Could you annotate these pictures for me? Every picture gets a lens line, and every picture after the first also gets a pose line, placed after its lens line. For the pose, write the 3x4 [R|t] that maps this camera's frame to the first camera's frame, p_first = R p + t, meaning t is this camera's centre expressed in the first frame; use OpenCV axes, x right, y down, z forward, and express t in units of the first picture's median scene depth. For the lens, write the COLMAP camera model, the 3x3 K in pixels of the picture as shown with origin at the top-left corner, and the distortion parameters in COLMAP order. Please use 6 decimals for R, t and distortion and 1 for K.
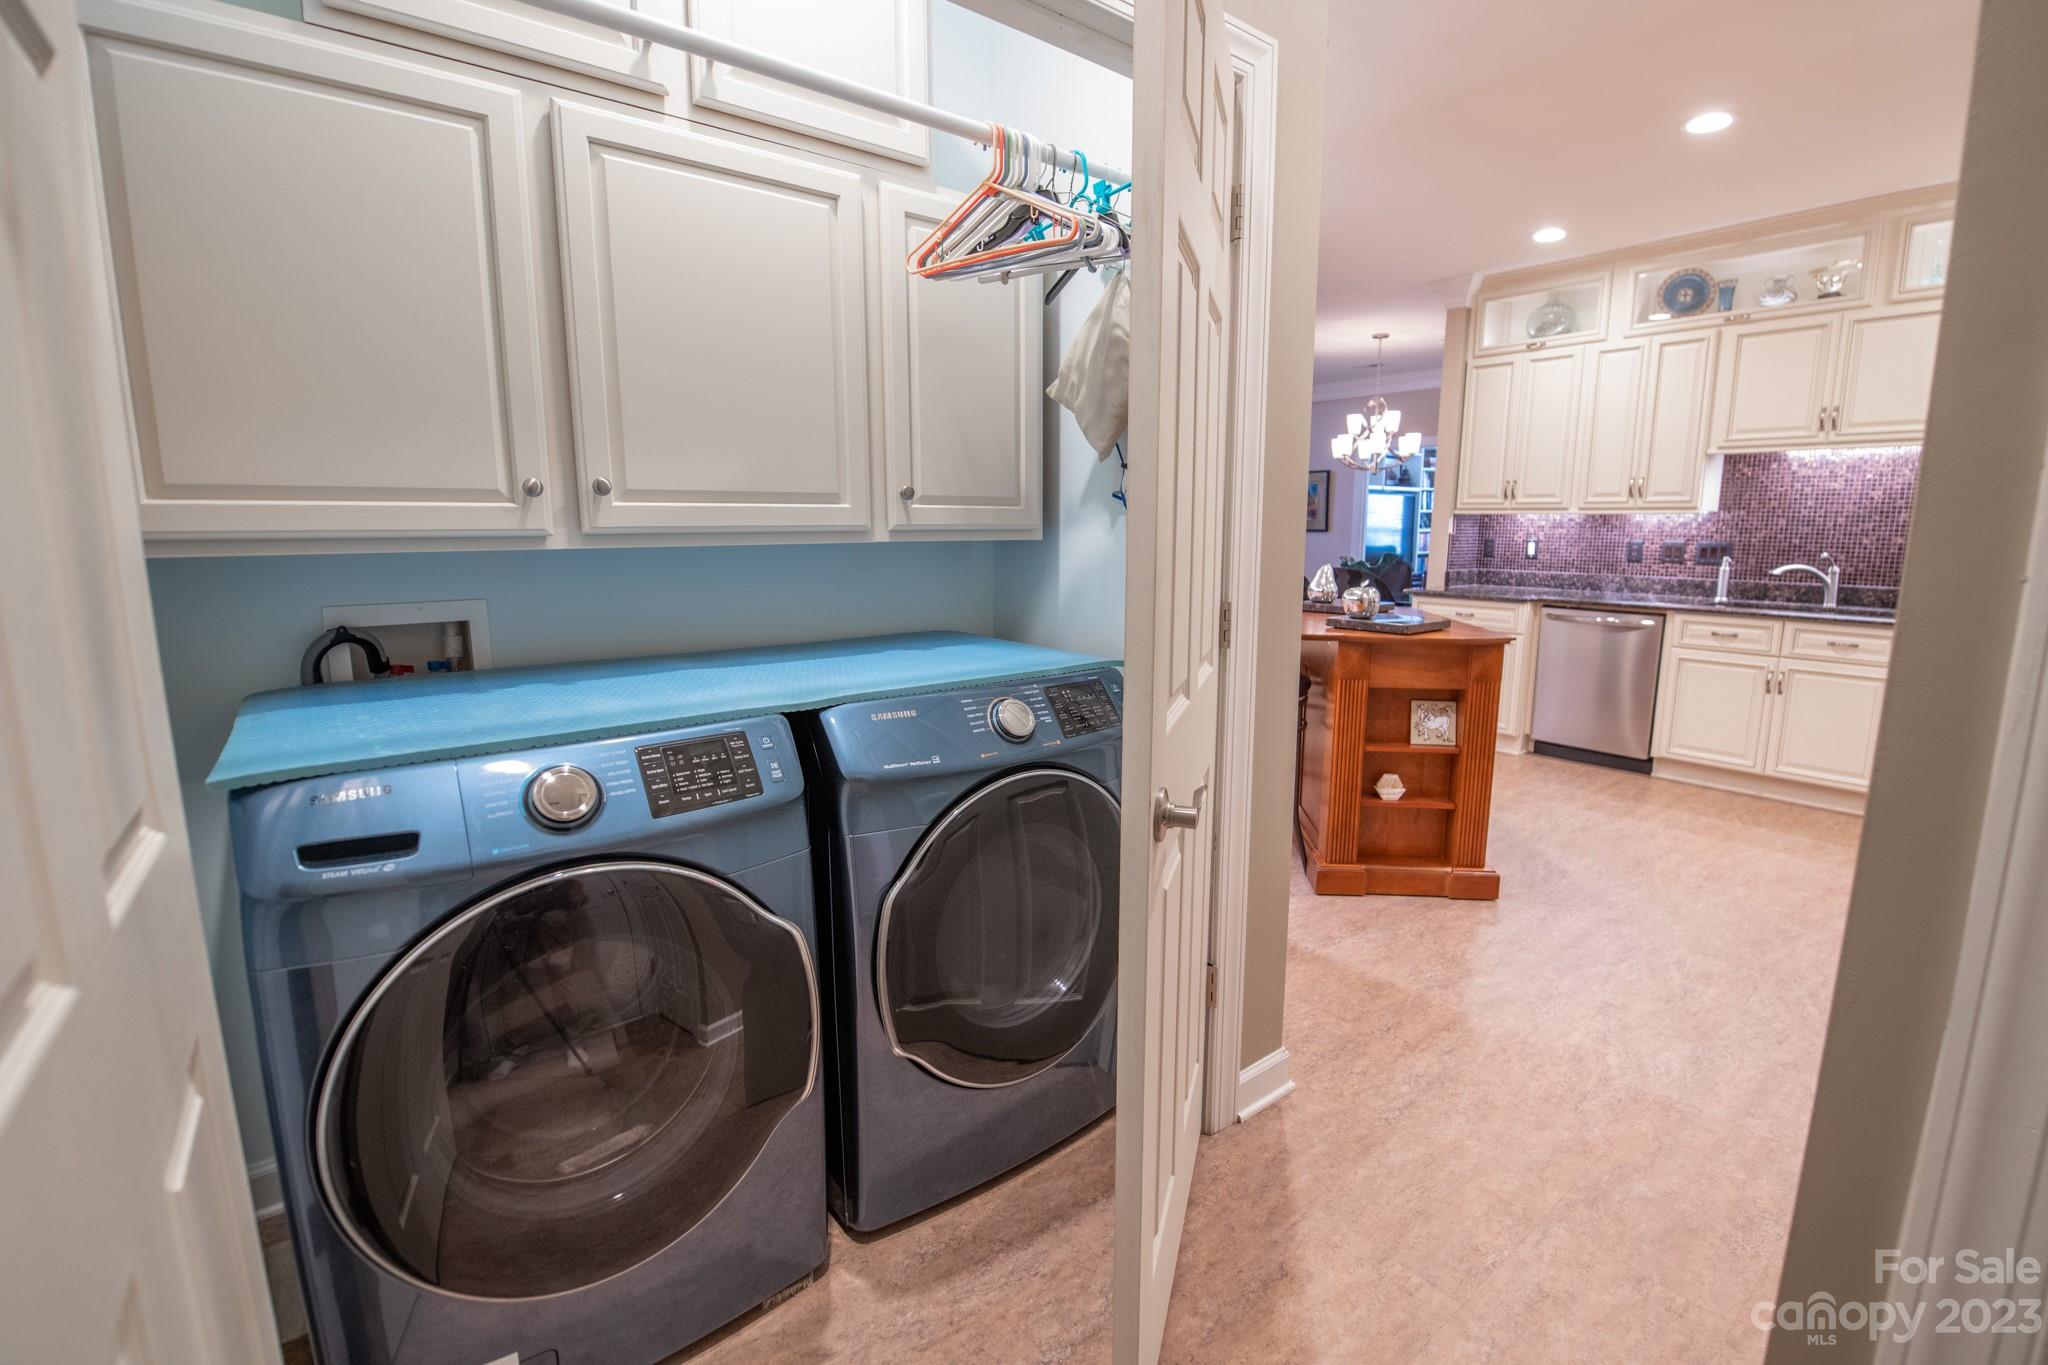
lens RADIAL K [[889.2, 0, 1029.1], [0, 889.2, 668.2], [0, 0, 1]] dist [-0.022135, -0.001262]
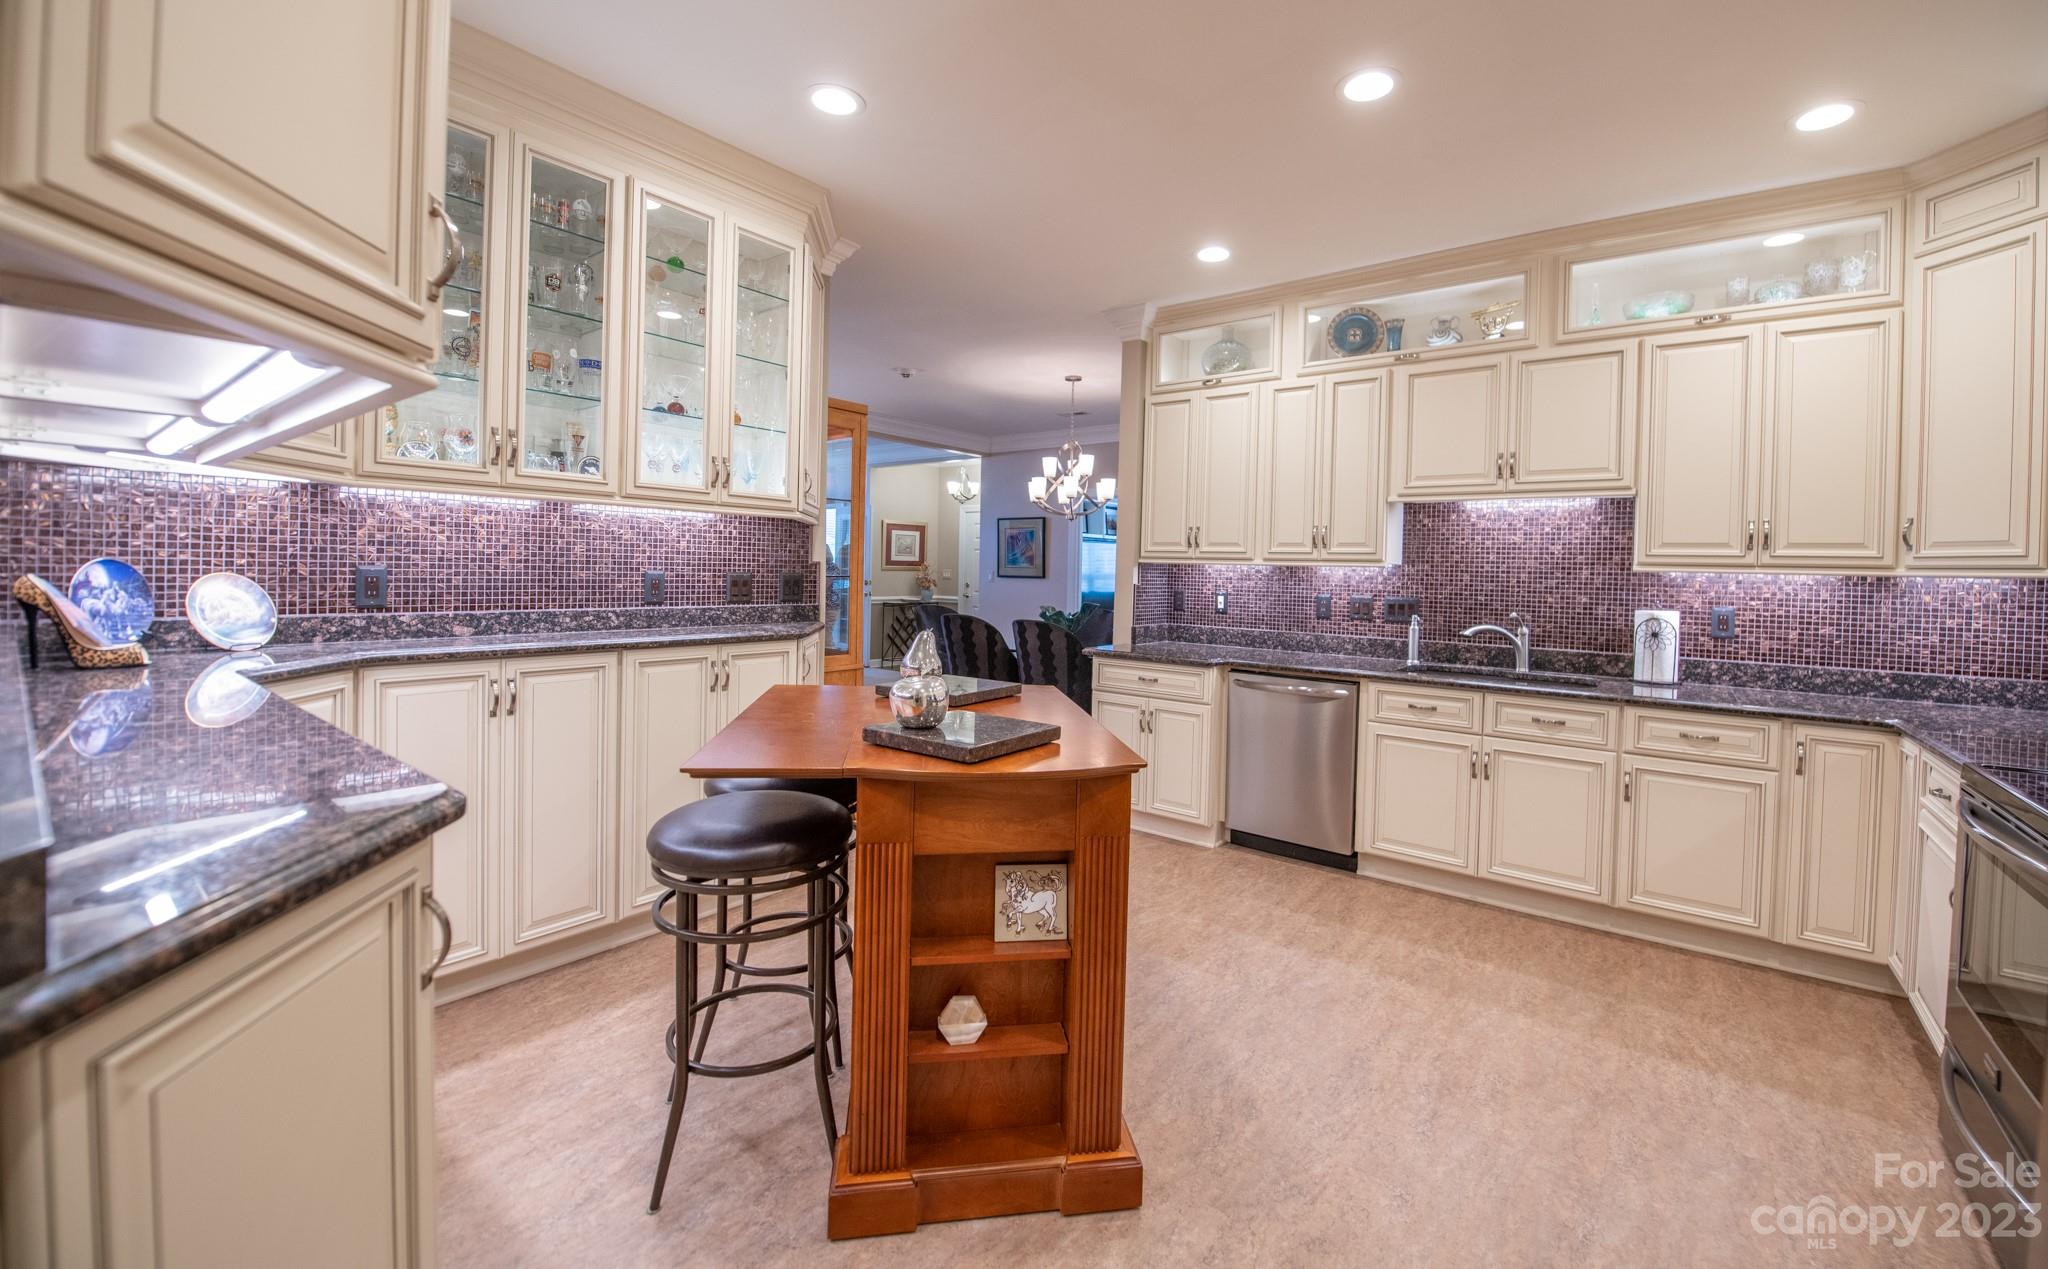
lens RADIAL K [[817.5, 0, 1011.2], [0, 817.5, 584.2], [0, 0, 1]] dist [-0.021247, -0.000104]
pose [[0.974403, 0.016034, 0.224234, 0.215692], [0.015246, 0.990444, -0.137071, -0.053151], [-0.224289, 0.136981, 0.964847, 0.298533]]
